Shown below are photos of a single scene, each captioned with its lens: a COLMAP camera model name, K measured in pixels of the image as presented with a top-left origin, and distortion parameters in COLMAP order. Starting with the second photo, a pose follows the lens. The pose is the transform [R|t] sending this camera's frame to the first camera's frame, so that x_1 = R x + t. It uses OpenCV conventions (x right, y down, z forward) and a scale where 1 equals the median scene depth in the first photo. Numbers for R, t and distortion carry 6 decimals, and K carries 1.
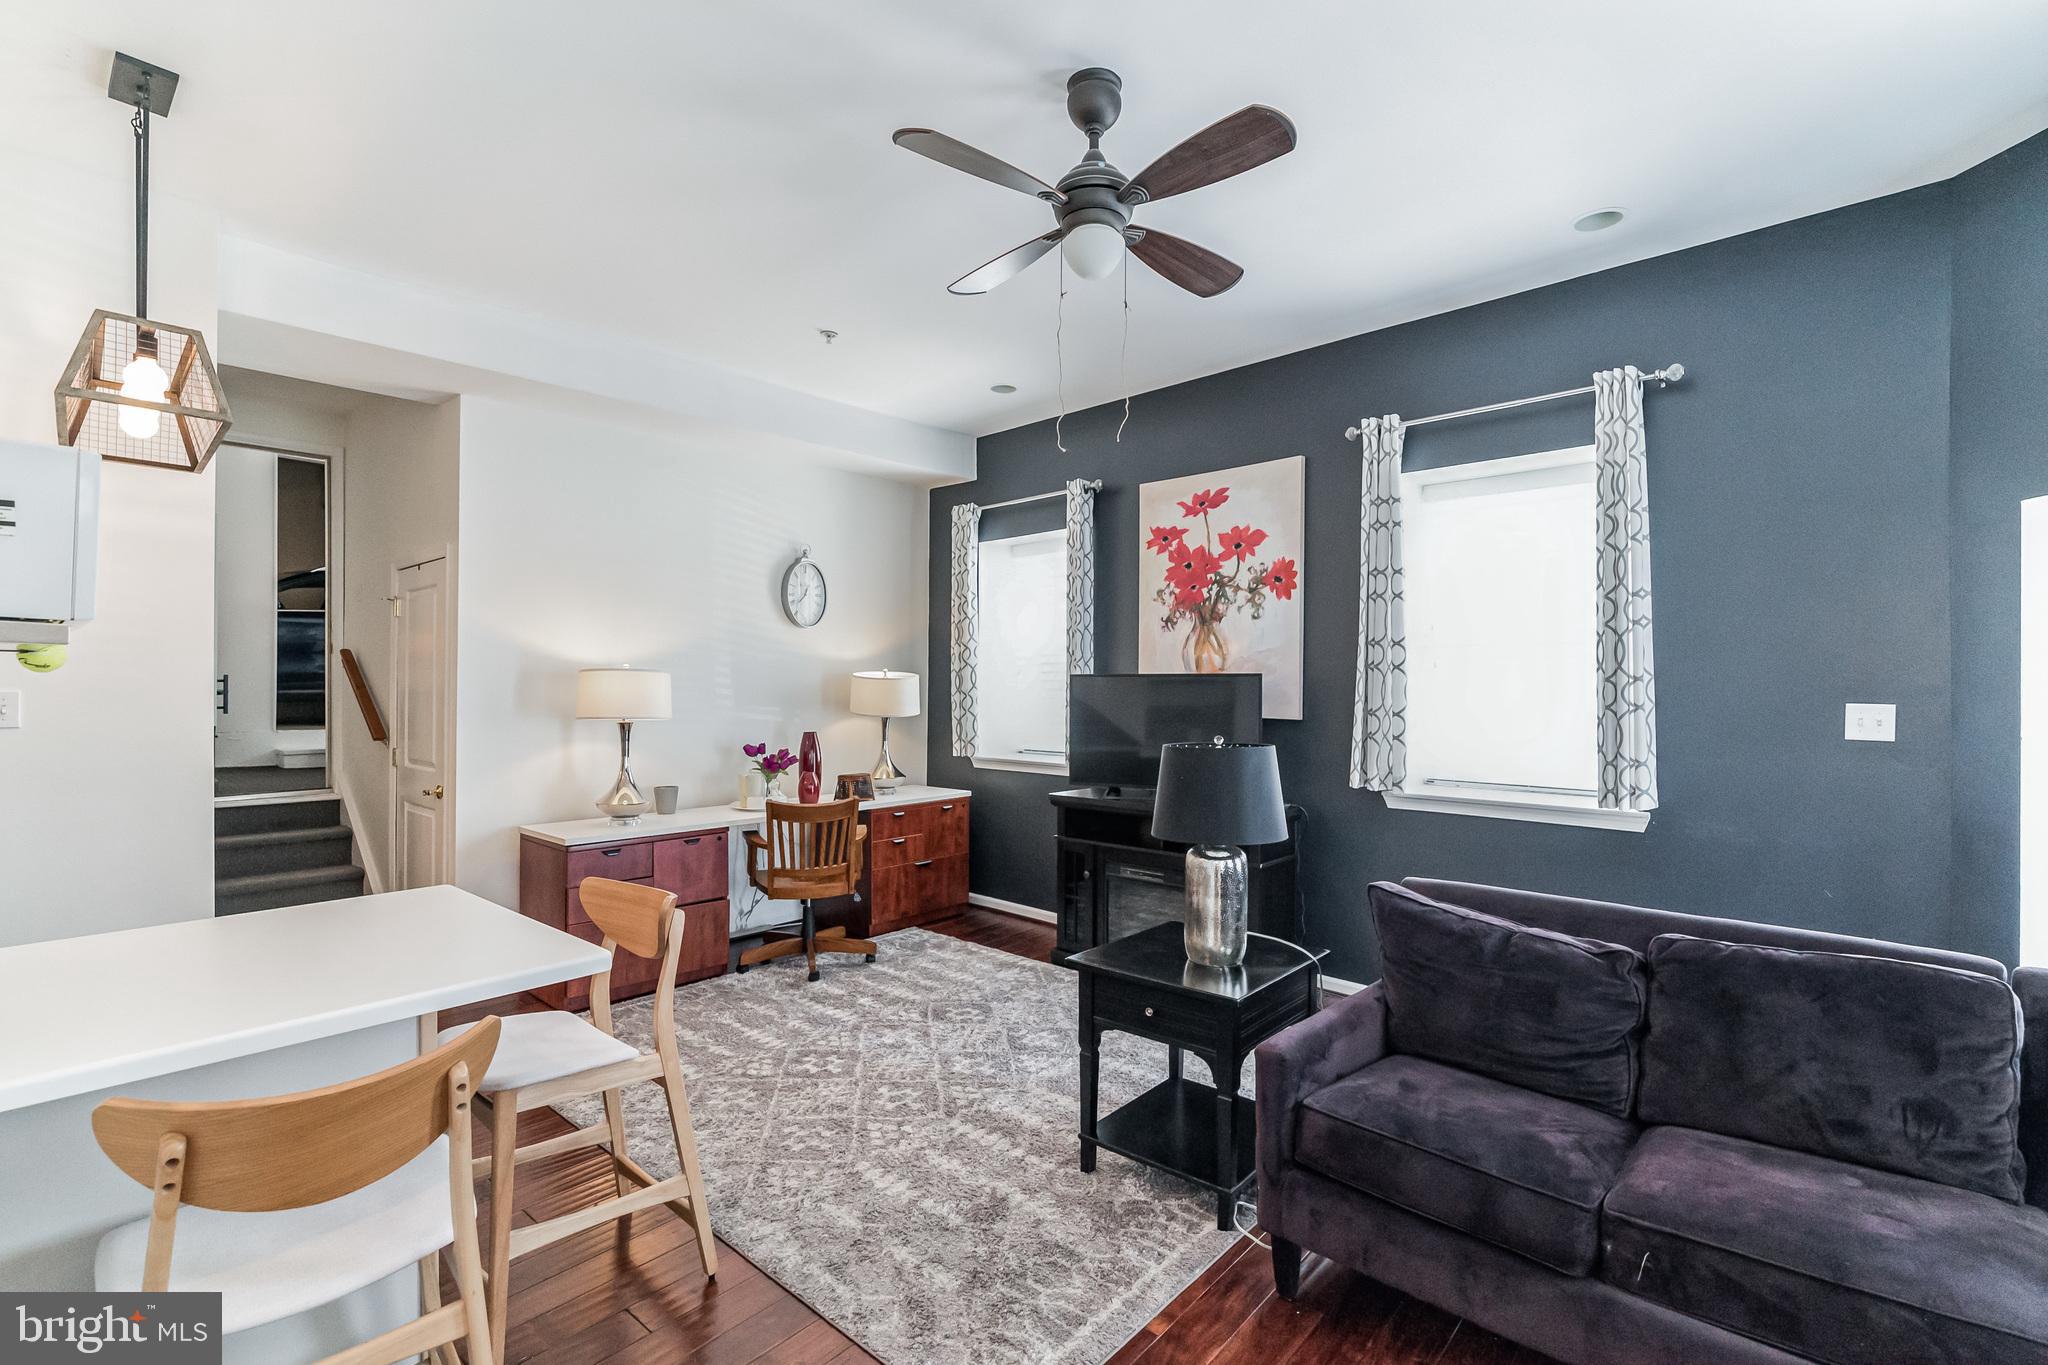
lens RADIAL K [[931.7, 0, 1024.8], [0, 931.7, 687.4], [0, 0, 1]] dist [-0.004438, -0.001413]
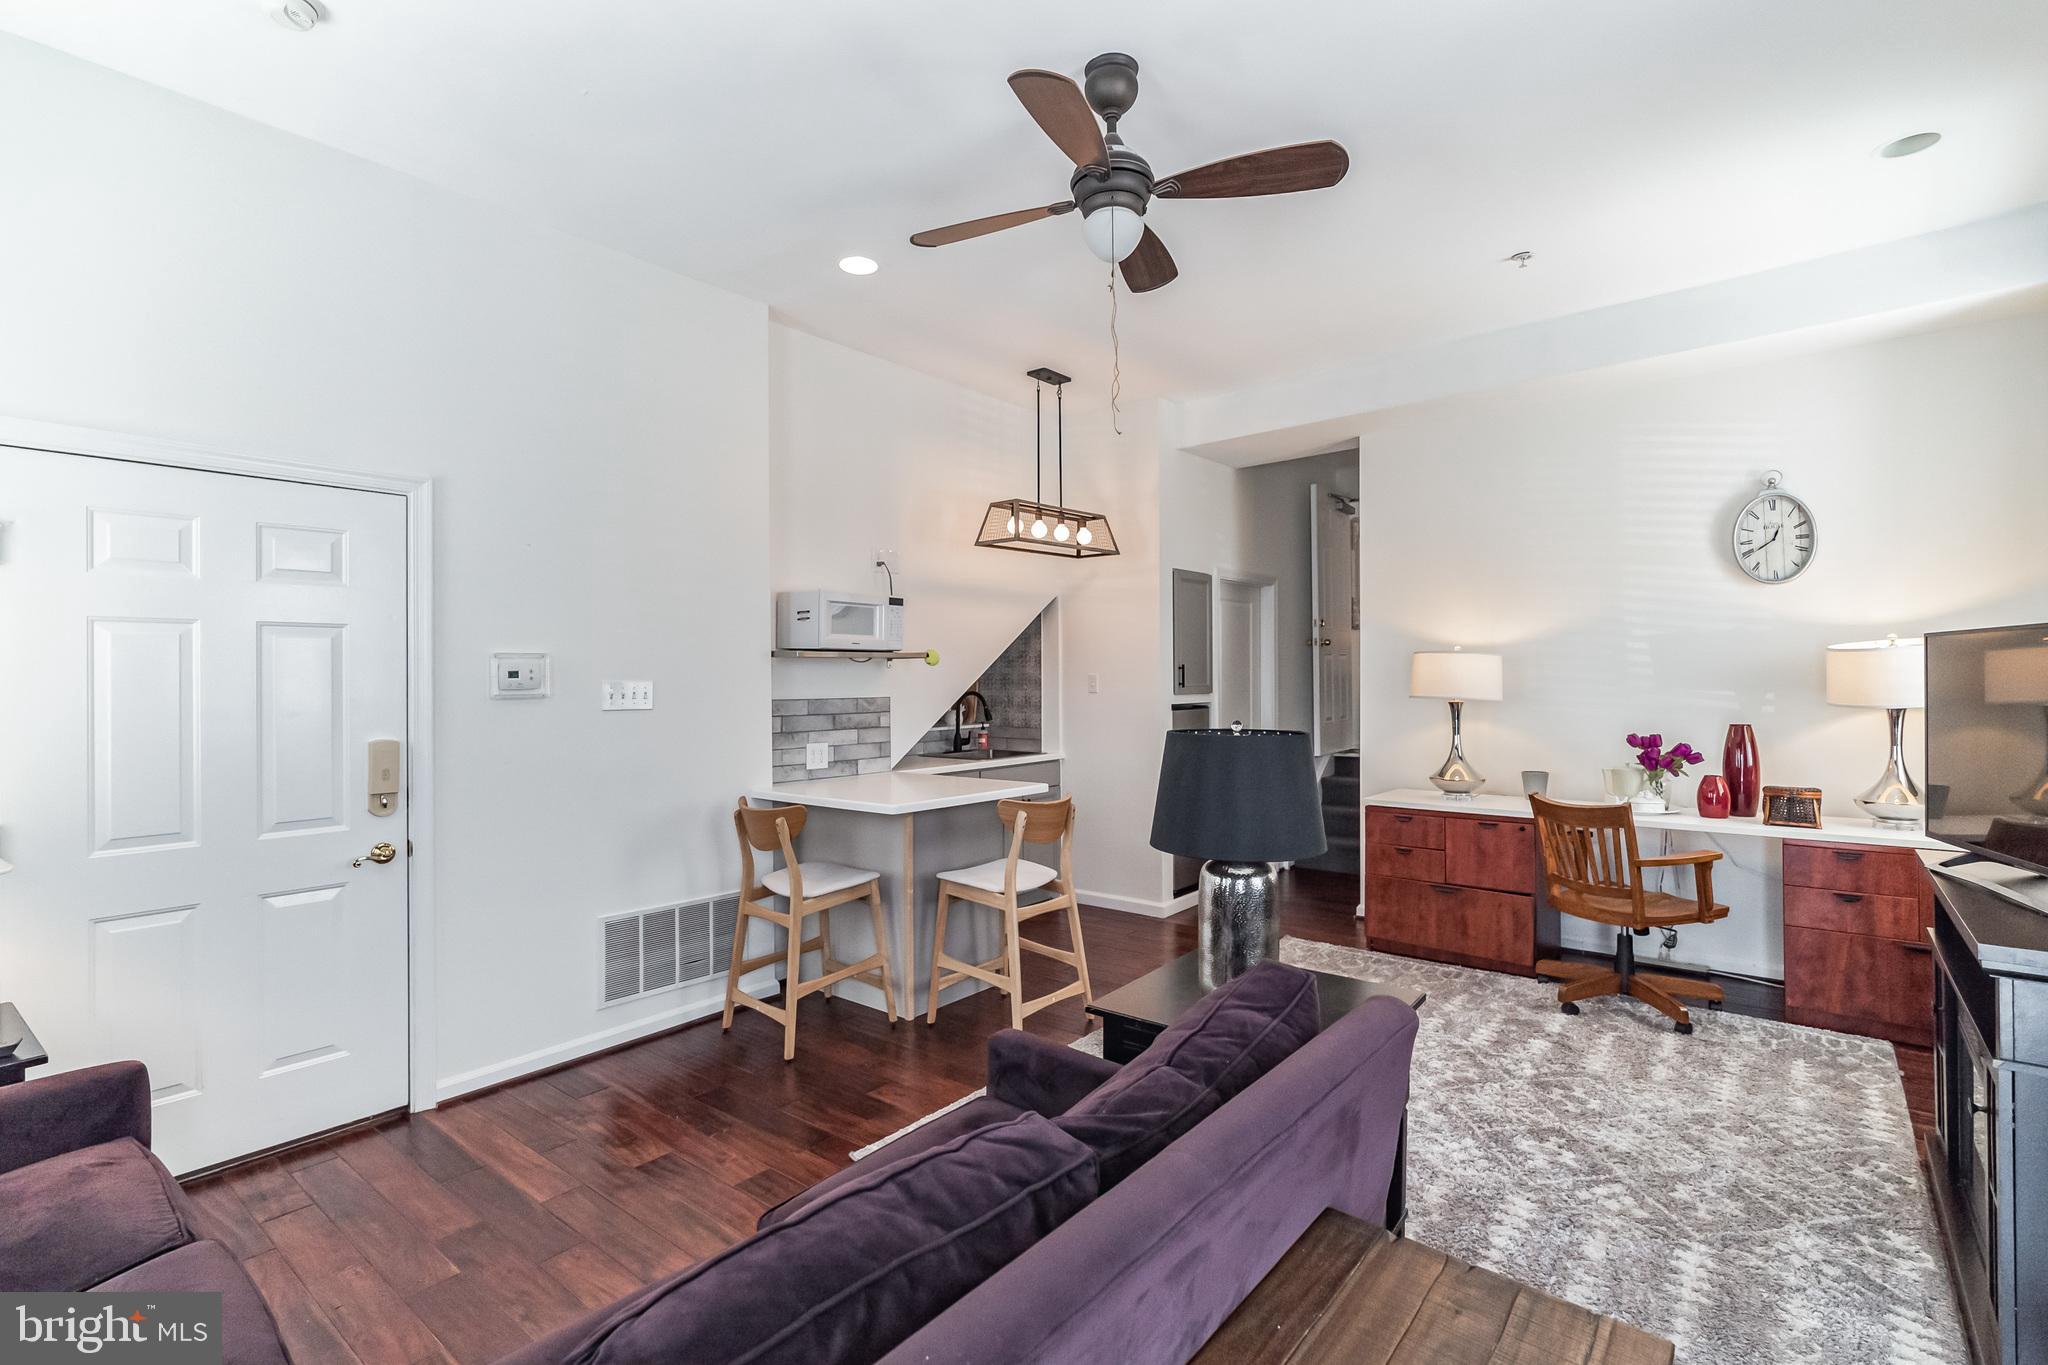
lens RADIAL K [[931.7, 0, 1021.4], [0, 931.7, 672.2], [0, 0, 1]] dist [-0.004438, -0.001413]
pose [[0.023487, -0.009319, -0.999681, 0.596432], [0.006653, 0.999936, -0.009165, 0.010468], [0.999702, -0.006435, 0.023548, 0.480532]]
